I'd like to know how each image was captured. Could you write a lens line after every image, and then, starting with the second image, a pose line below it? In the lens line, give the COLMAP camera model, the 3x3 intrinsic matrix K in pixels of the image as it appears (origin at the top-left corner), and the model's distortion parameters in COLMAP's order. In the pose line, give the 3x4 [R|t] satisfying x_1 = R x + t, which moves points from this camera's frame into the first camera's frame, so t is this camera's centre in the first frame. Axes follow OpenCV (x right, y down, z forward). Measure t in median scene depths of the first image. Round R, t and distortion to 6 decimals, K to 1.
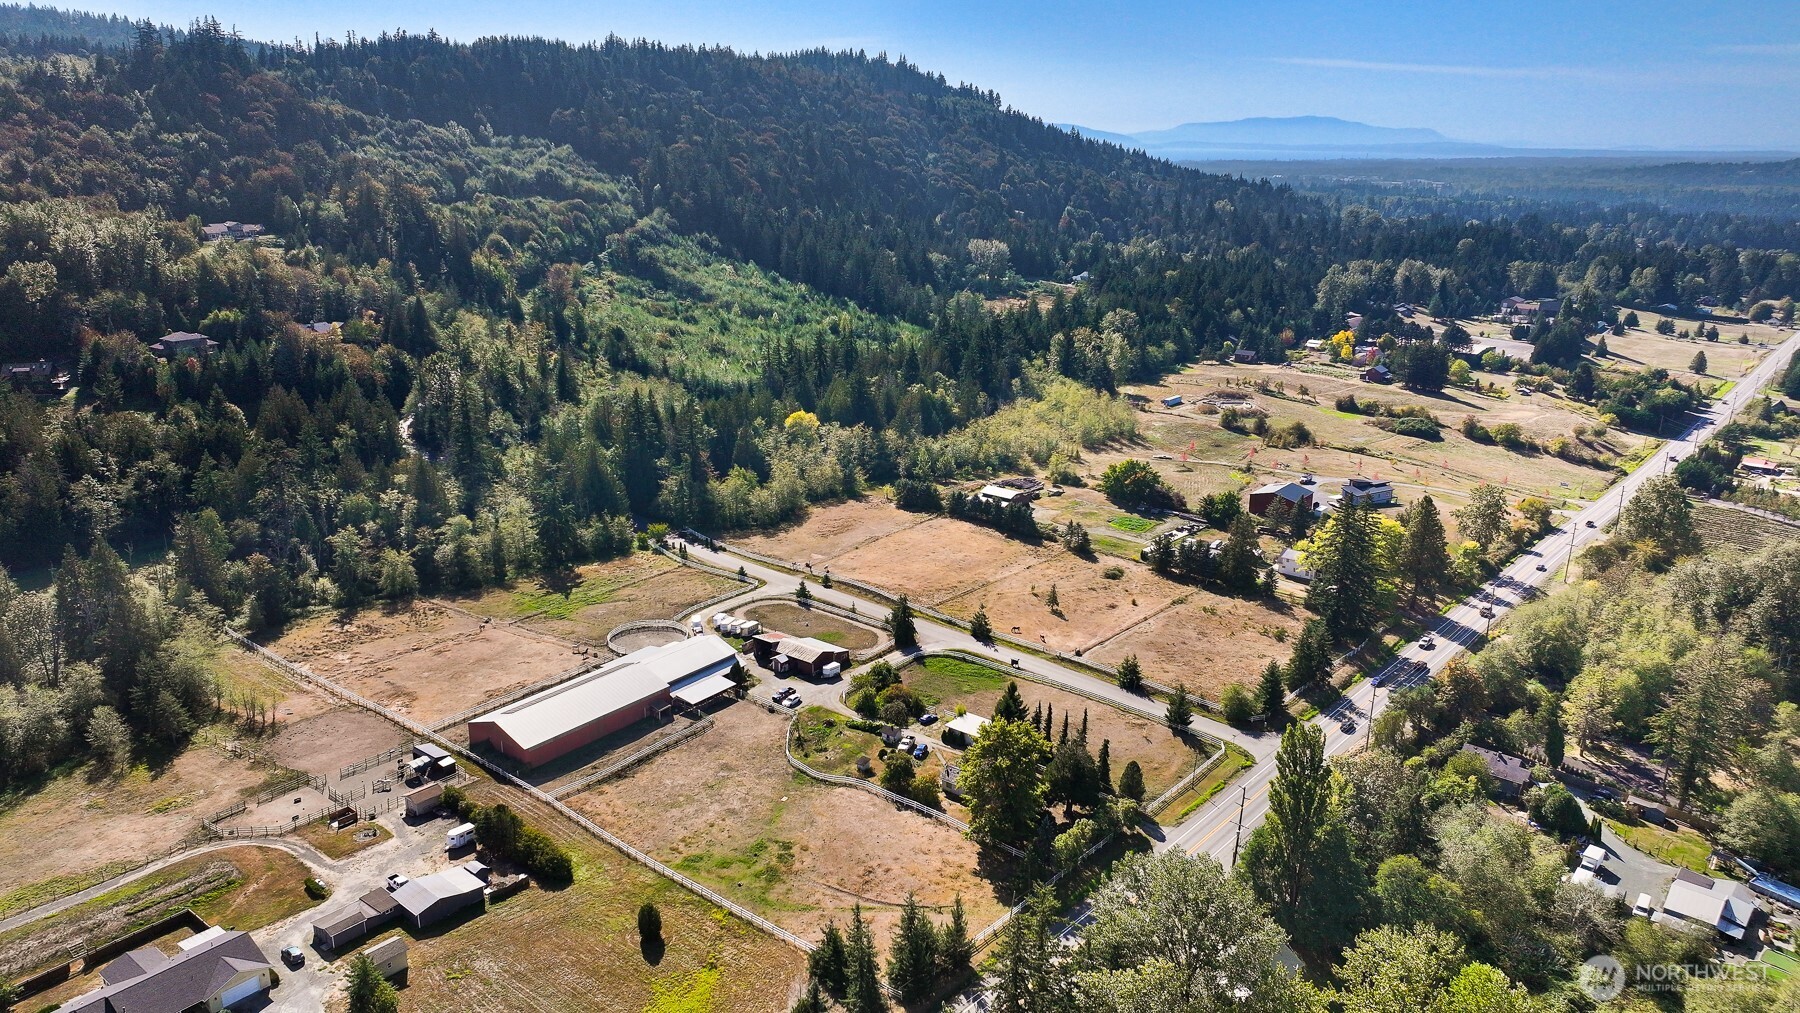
lens RADIAL K [[1256.3, 0, 900.0], [0, 1256.3, 506.5], [0, 0, 1]] dist [0.002983, -0.002504]
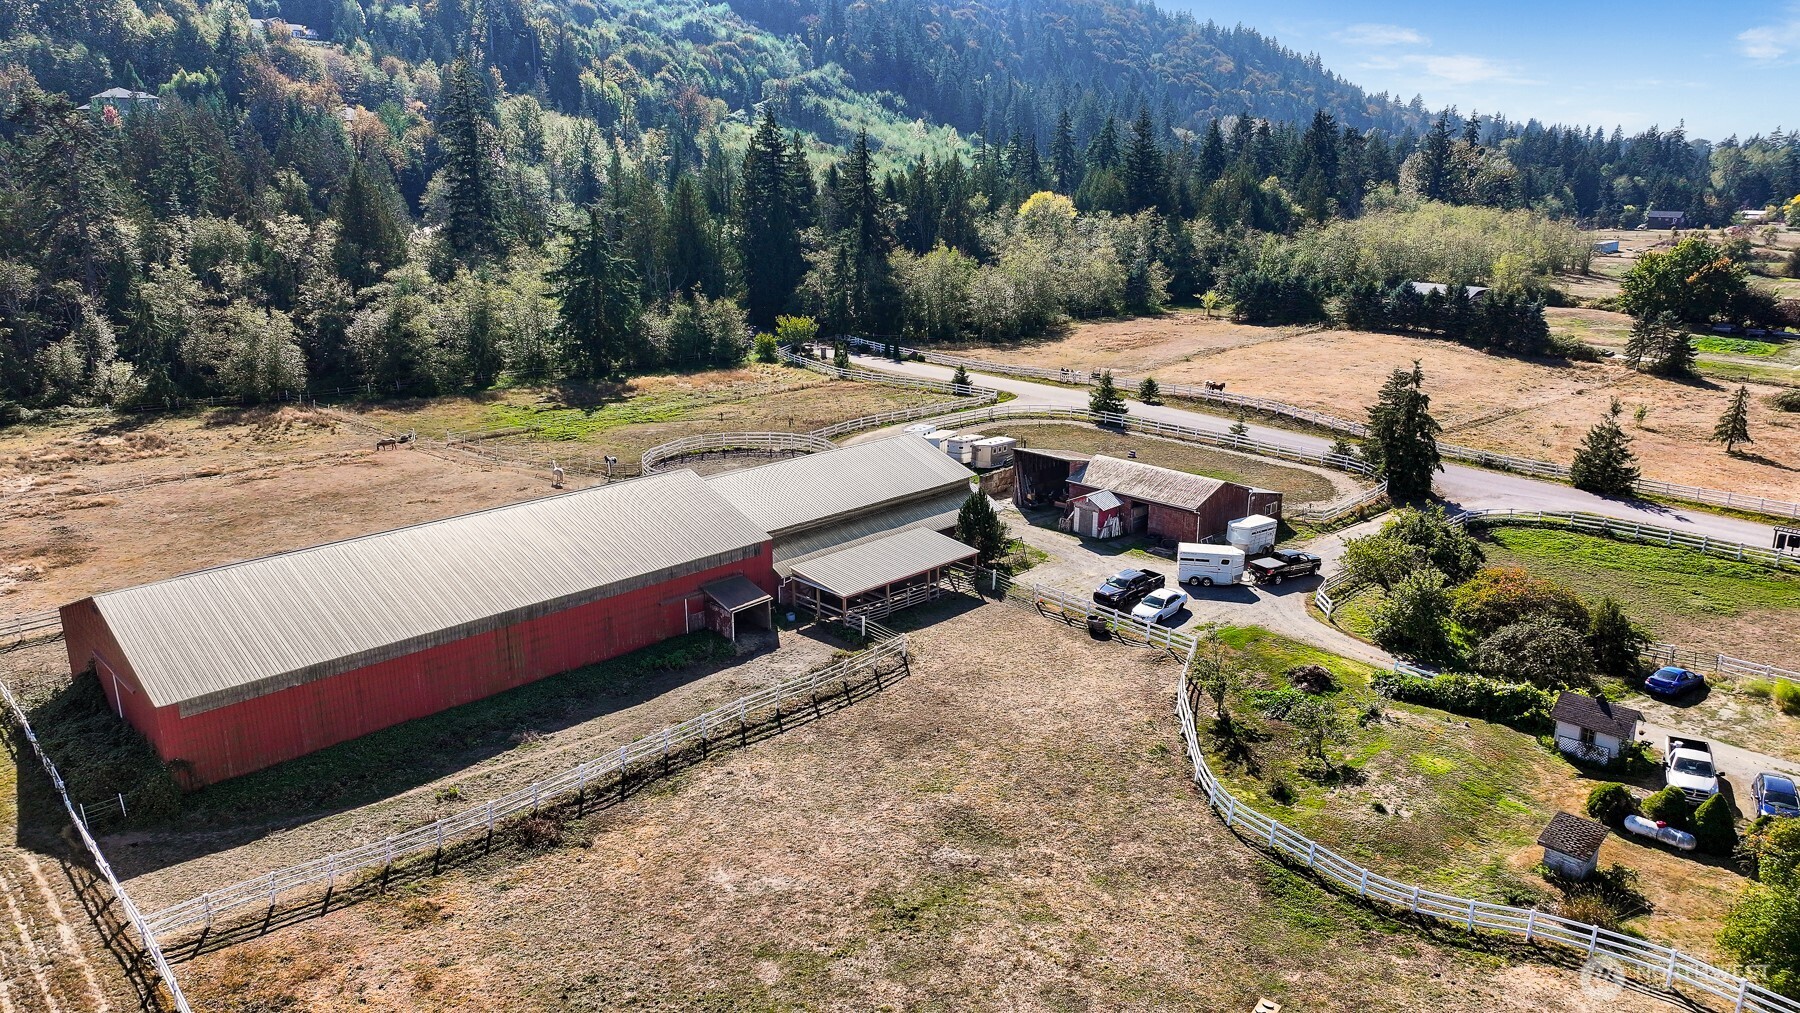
lens RADIAL K [[1253.2, 0, 900.0], [0, 1253.2, 506.5], [0, 0, 1]] dist [0.003050, 0.005427]
pose [[0.990683, 0.028412, -0.133194, -0.084001], [-0.029332, 0.999557, -0.004949, 0.102741], [0.132994, 0.008810, 0.991078, 0.528234]]
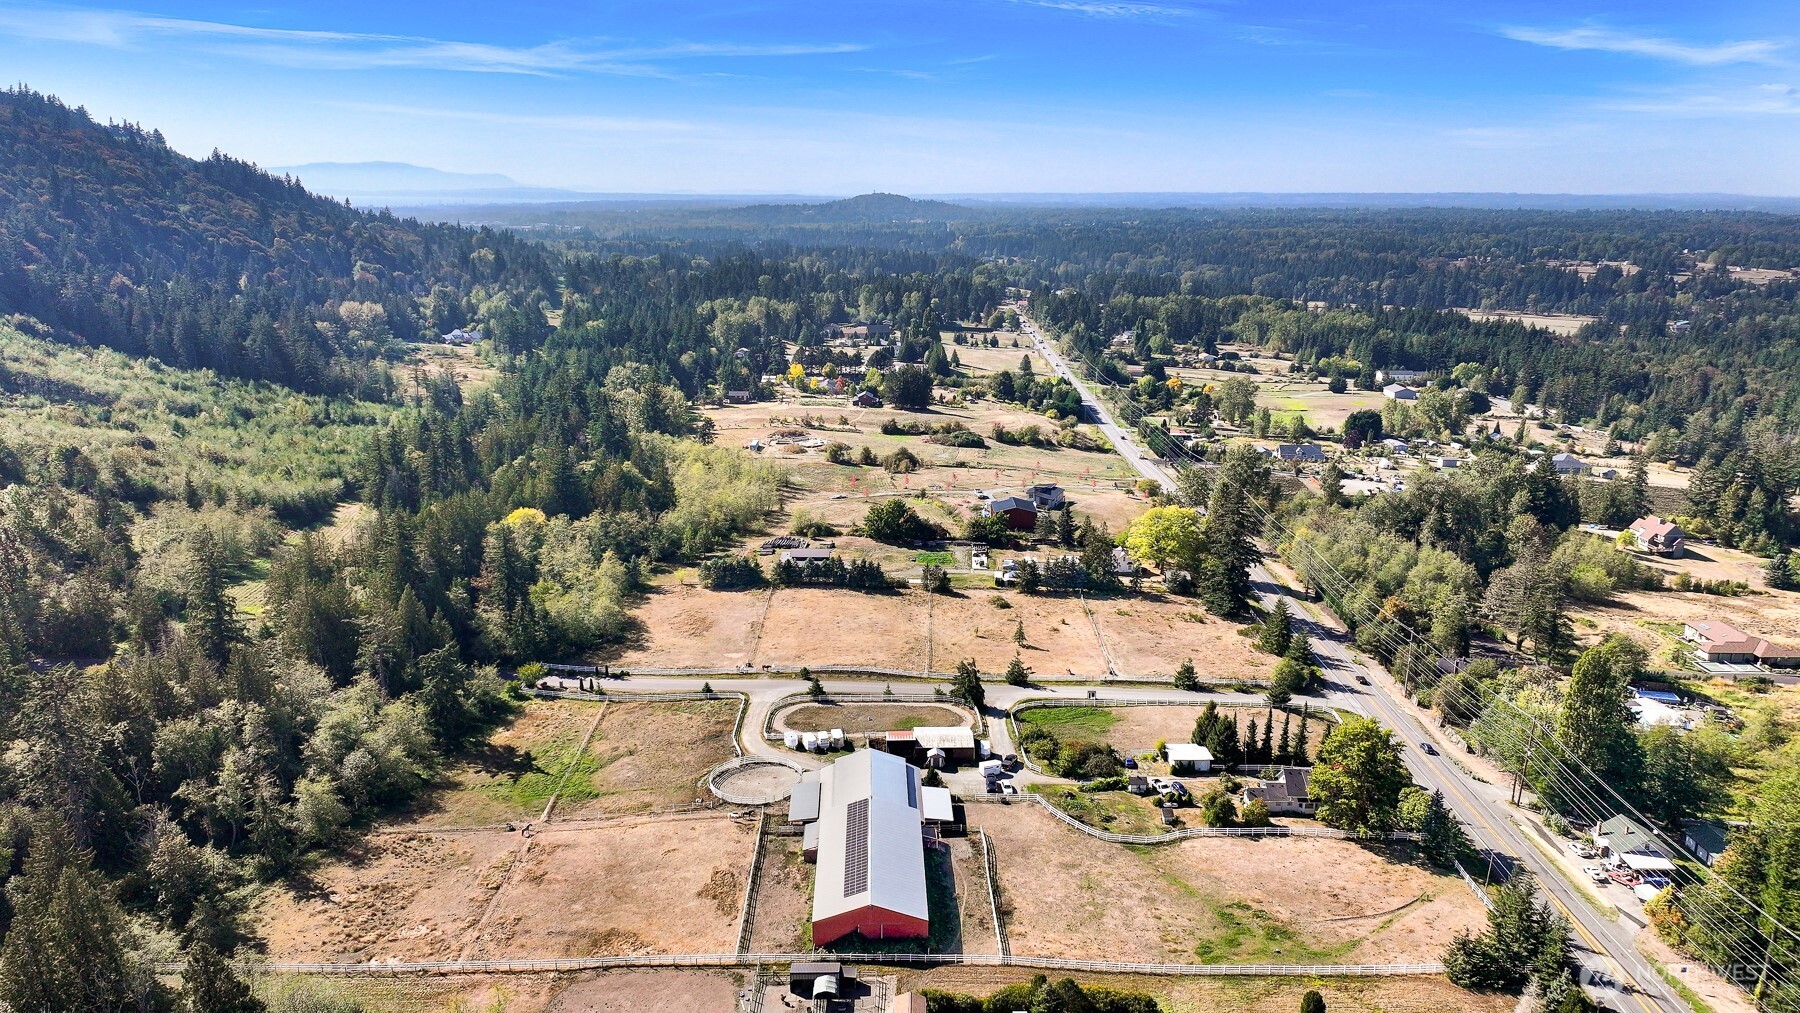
lens RADIAL K [[1267.0, 0, 900.0], [0, 1267.0, 506.5], [0, 0, 1]] dist [0.005572, 0.001492]
pose [[0.773616, -0.160386, 0.613021, -0.534050], [0.182268, 0.982874, 0.027134, -0.070340], [-0.606875, 0.090743, 0.789600, 0.218706]]
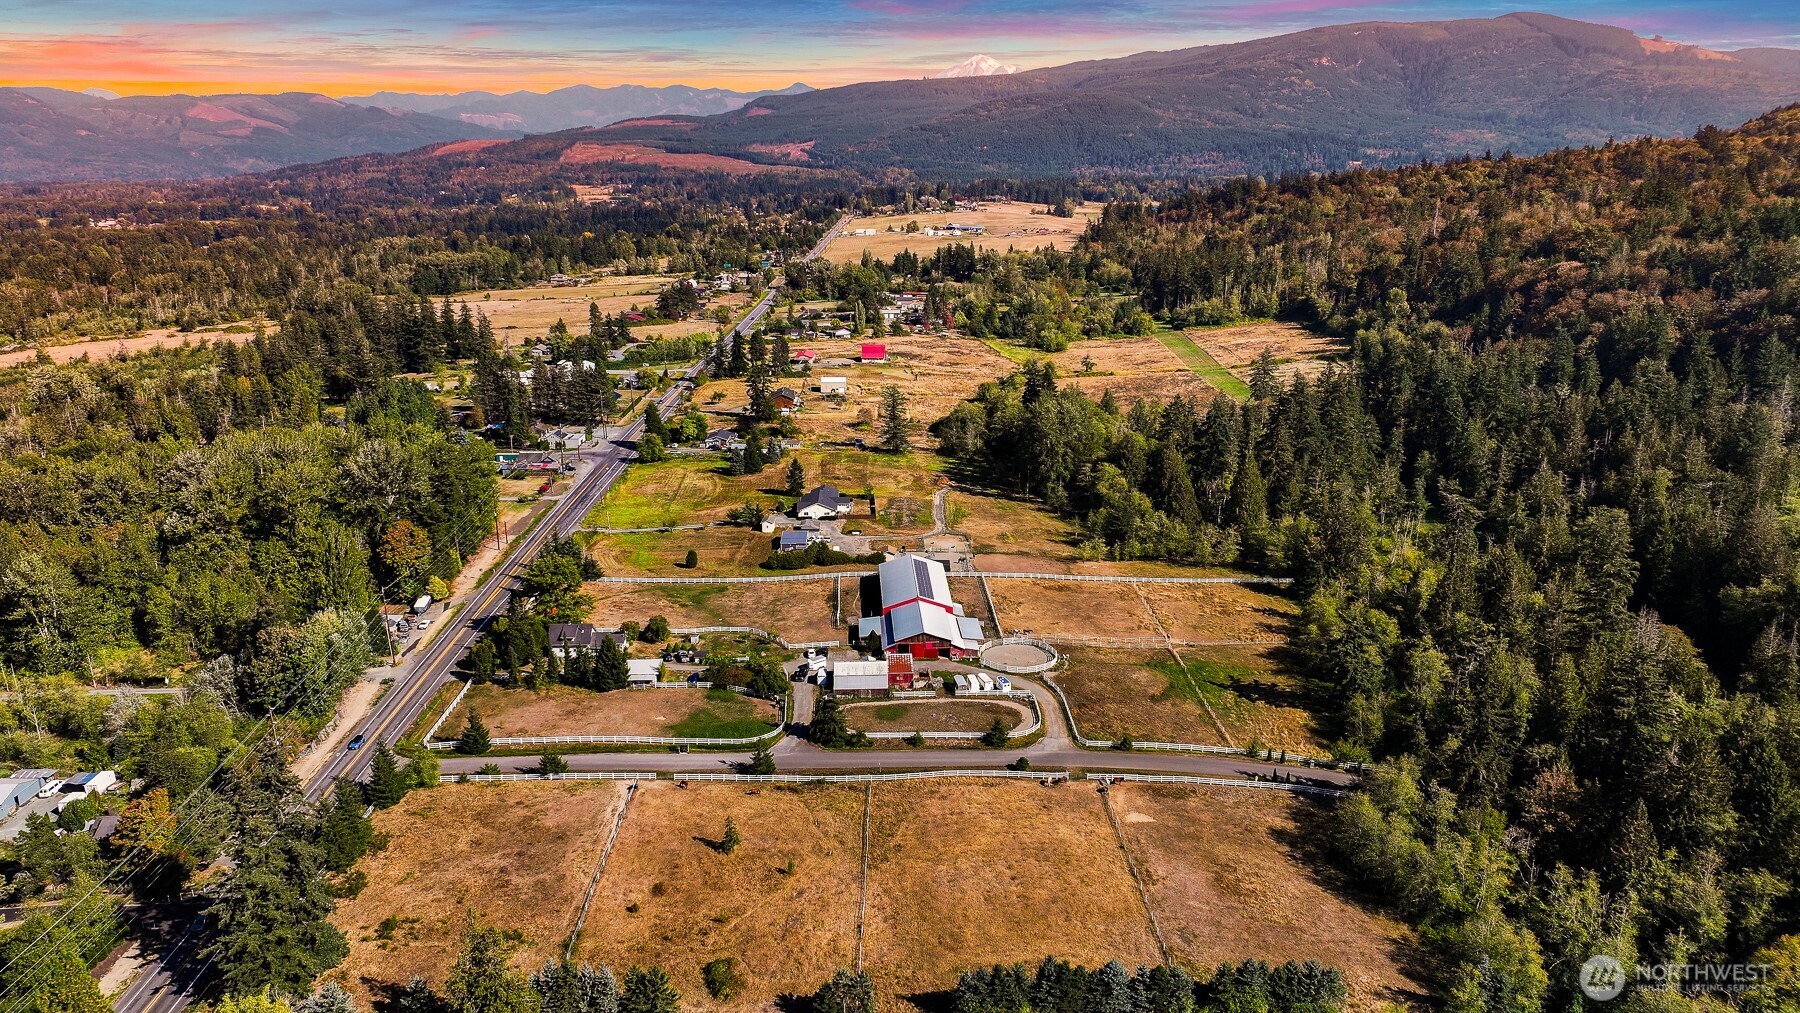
lens RADIAL K [[1256.3, 0, 900.0], [0, 1256.3, 506.5], [0, 0, 1]] dist [0.002983, -0.002504]
pose [[-0.757572, 0.170886, -0.629986, 0.424175], [-0.191282, 0.864638, 0.464556, -0.391658], [0.624096, 0.472439, -0.622338, 1.309264]]
